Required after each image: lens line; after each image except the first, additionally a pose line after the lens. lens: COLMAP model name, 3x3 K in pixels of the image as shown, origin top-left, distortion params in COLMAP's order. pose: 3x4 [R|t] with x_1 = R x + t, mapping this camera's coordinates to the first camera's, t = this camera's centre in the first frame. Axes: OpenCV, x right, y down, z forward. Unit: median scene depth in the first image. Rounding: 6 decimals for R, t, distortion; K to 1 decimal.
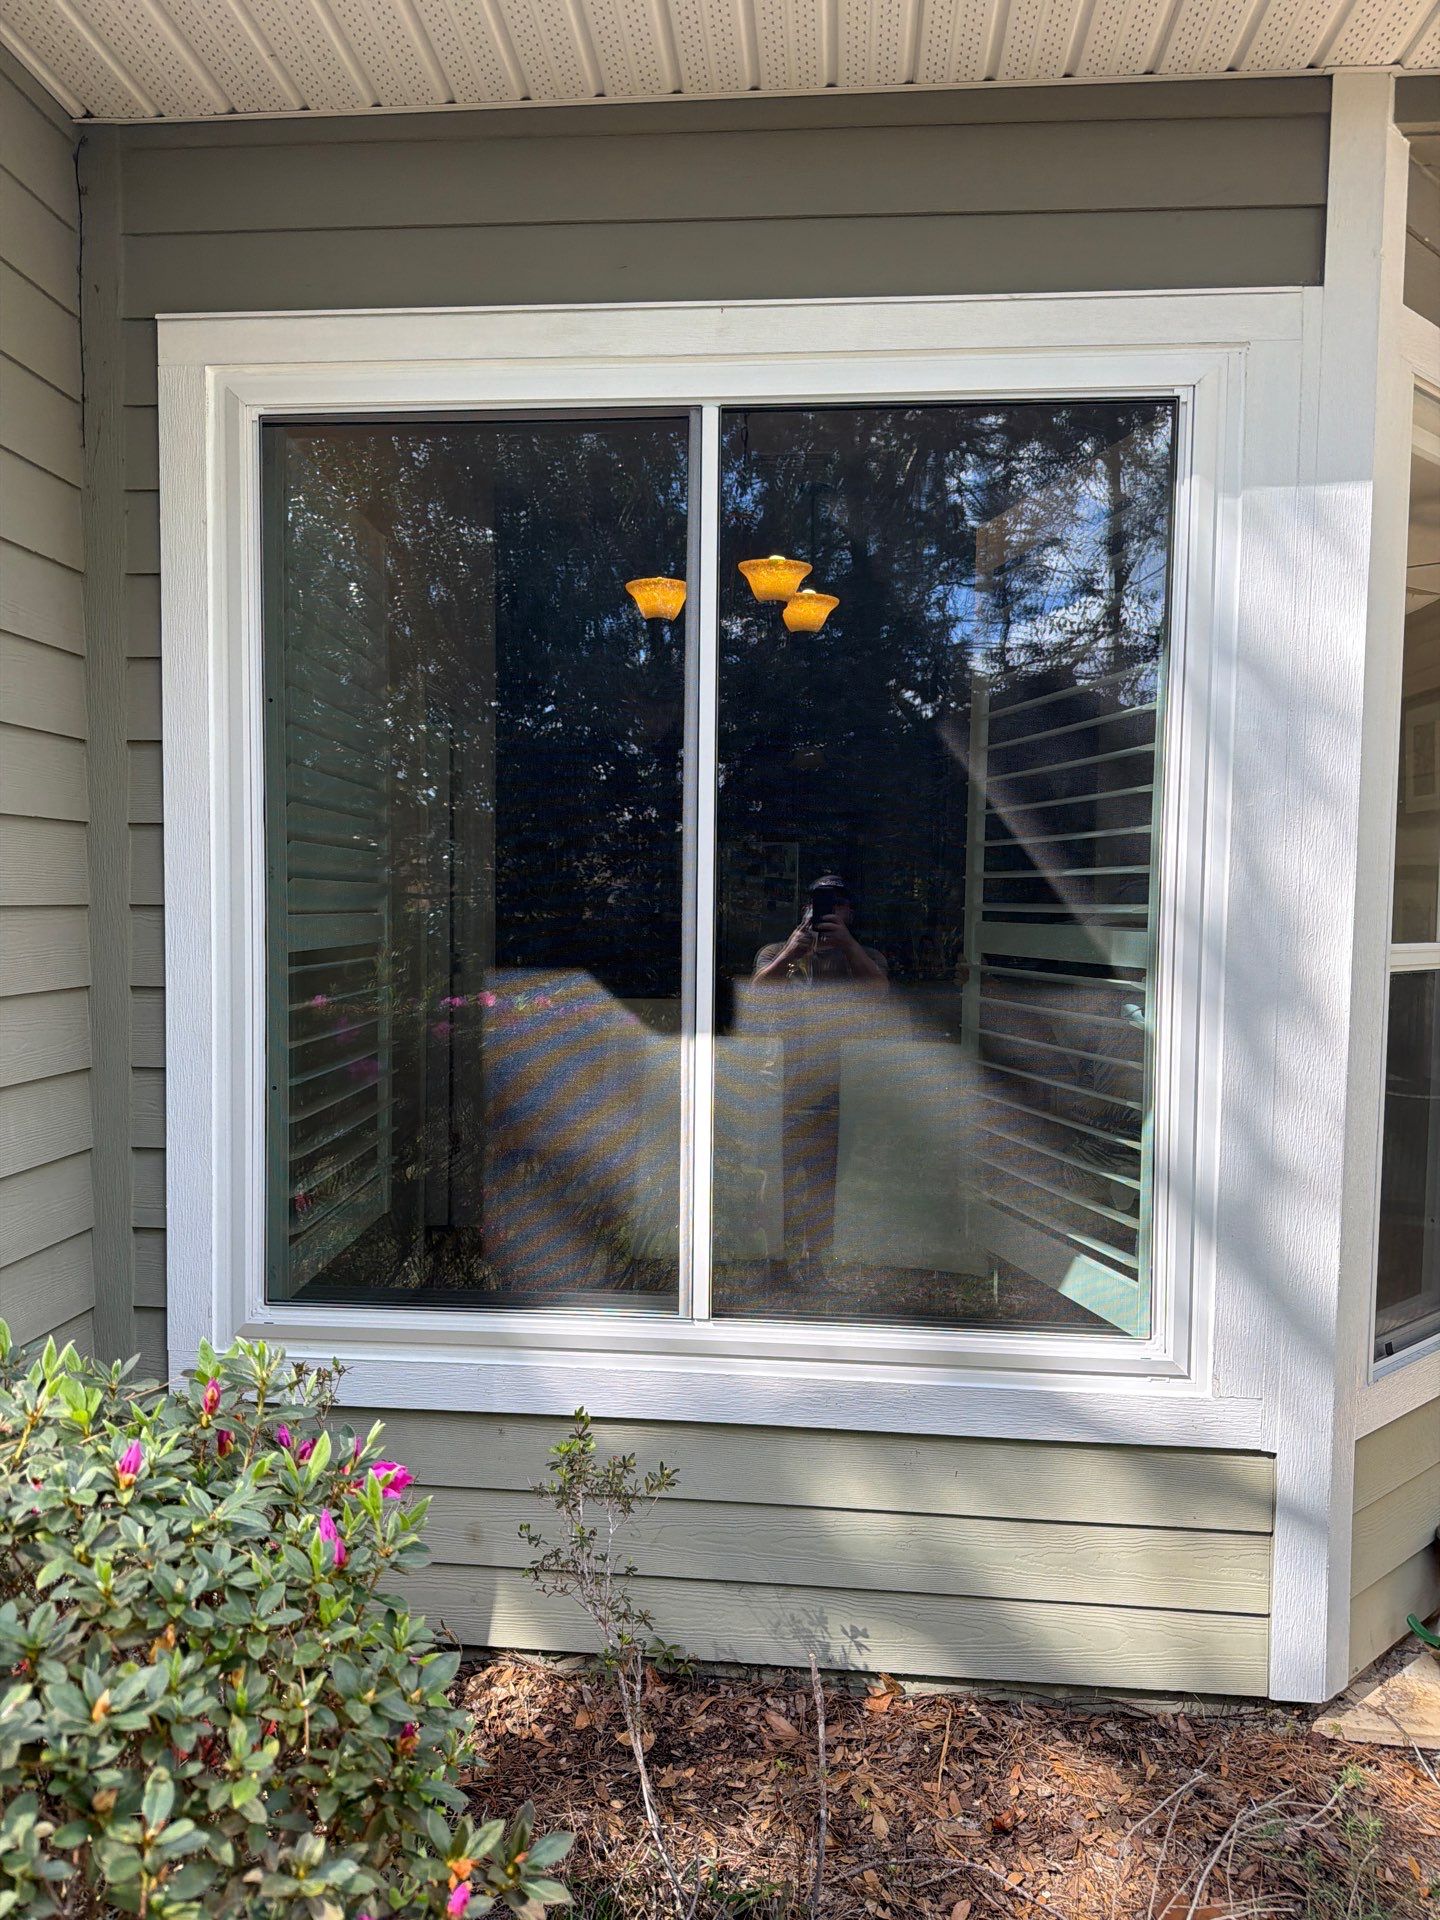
lens RADIAL K [[1378.3, 0, 698.4], [0, 1378.3, 959.9], [0, 0, 1]] dist [-0.001861, -0.000051]
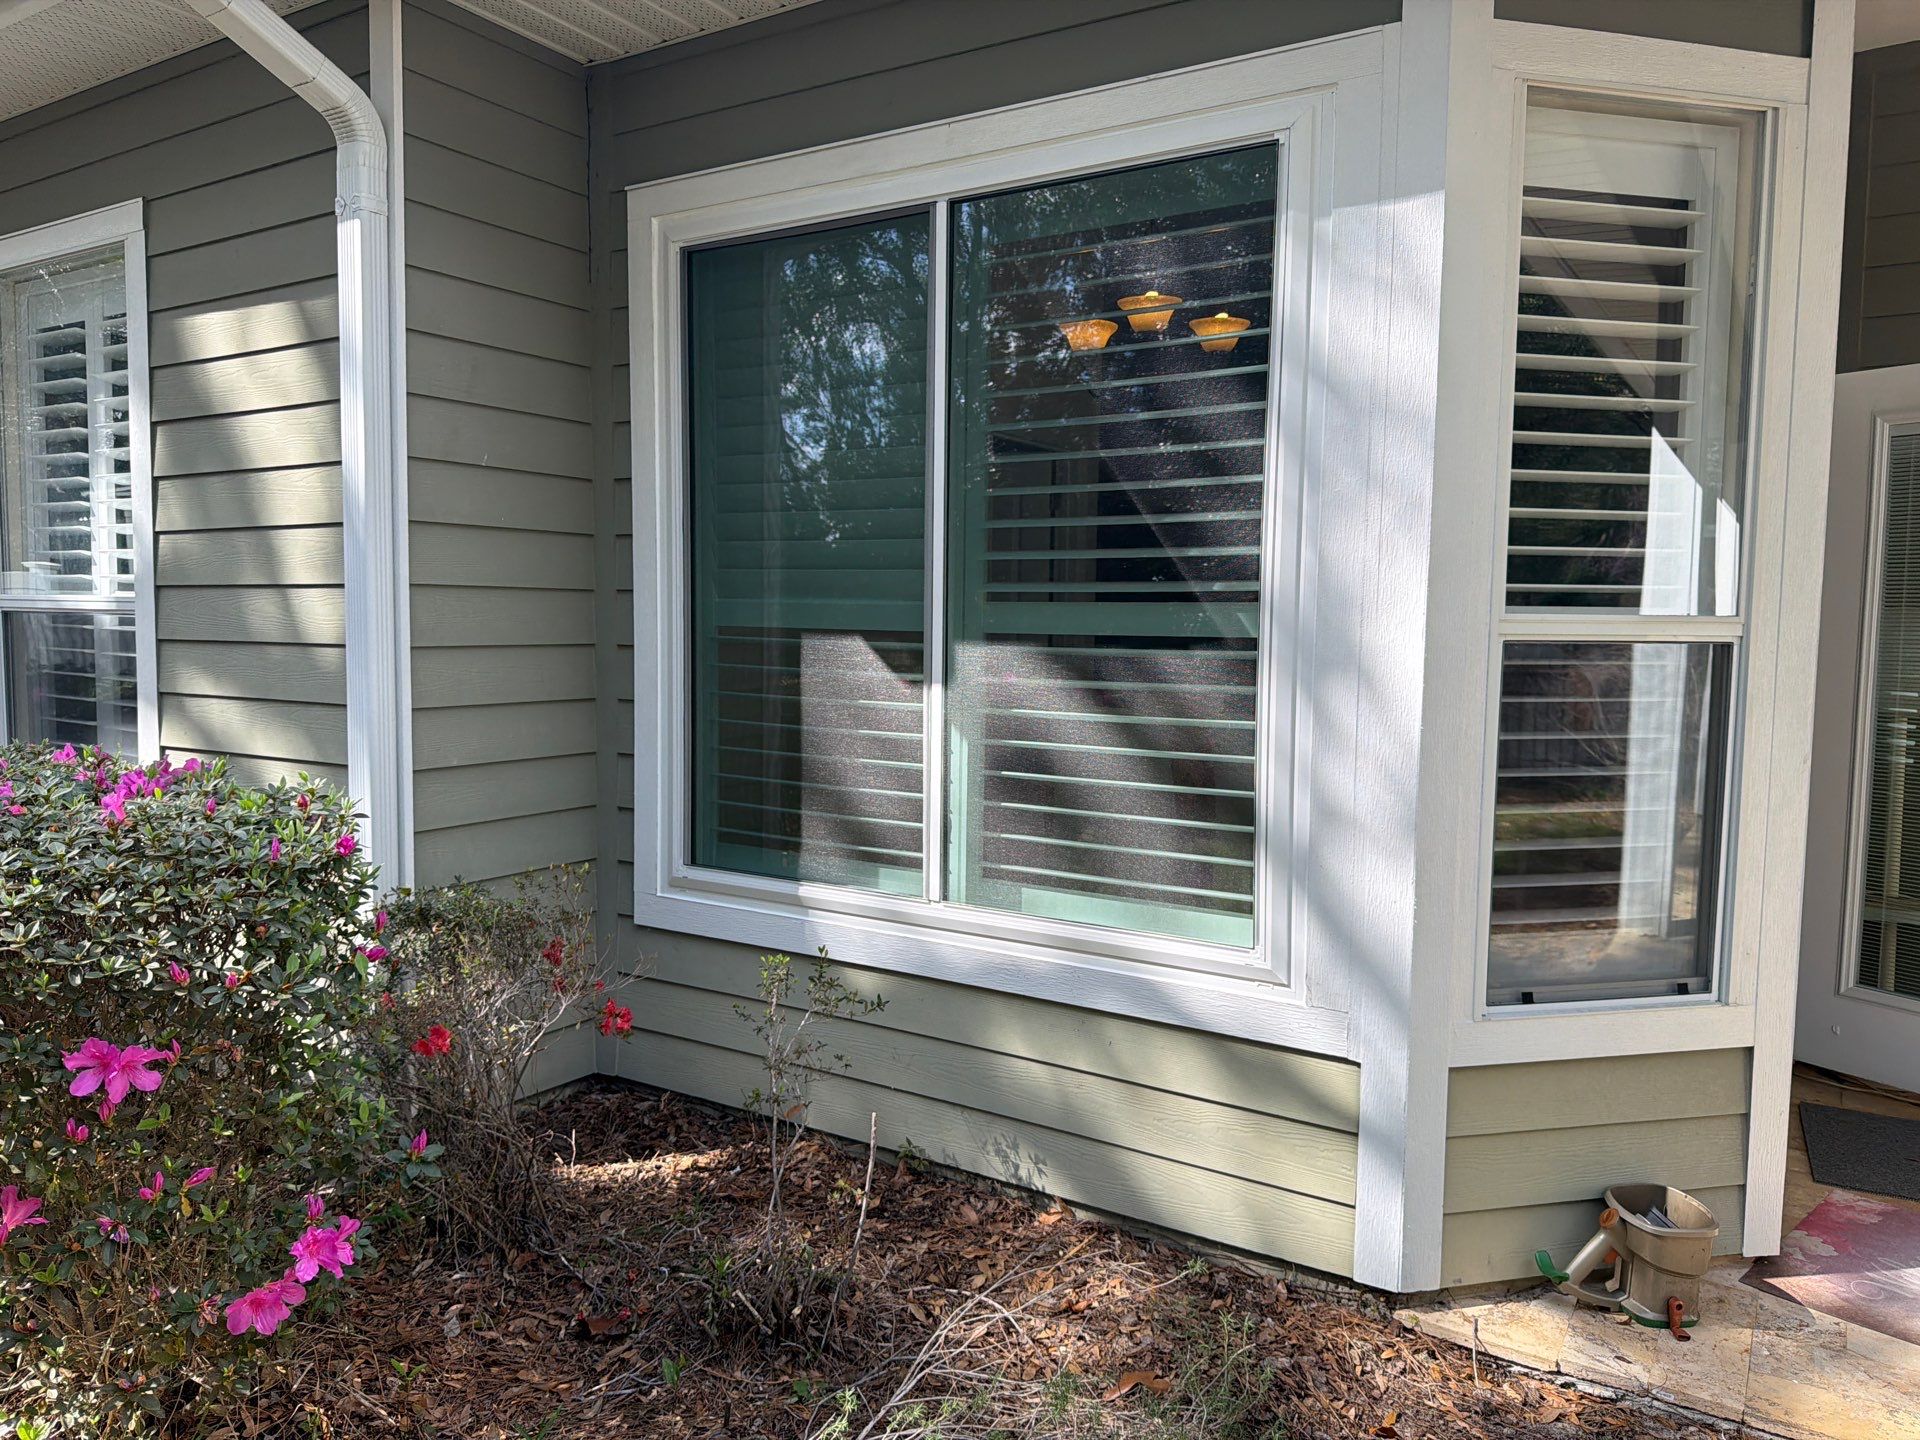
lens RADIAL K [[1349.5, 0, 965.3], [0, 1349.5, 706.3], [0, 0, 1]] dist [0.025741, 0.005142]
pose [[0.890716, 0.030794, -0.453515, 0.626509], [-0.020451, 0.999407, 0.027693, 0.039176], [0.454099, -0.015392, 0.890818, -0.137276]]
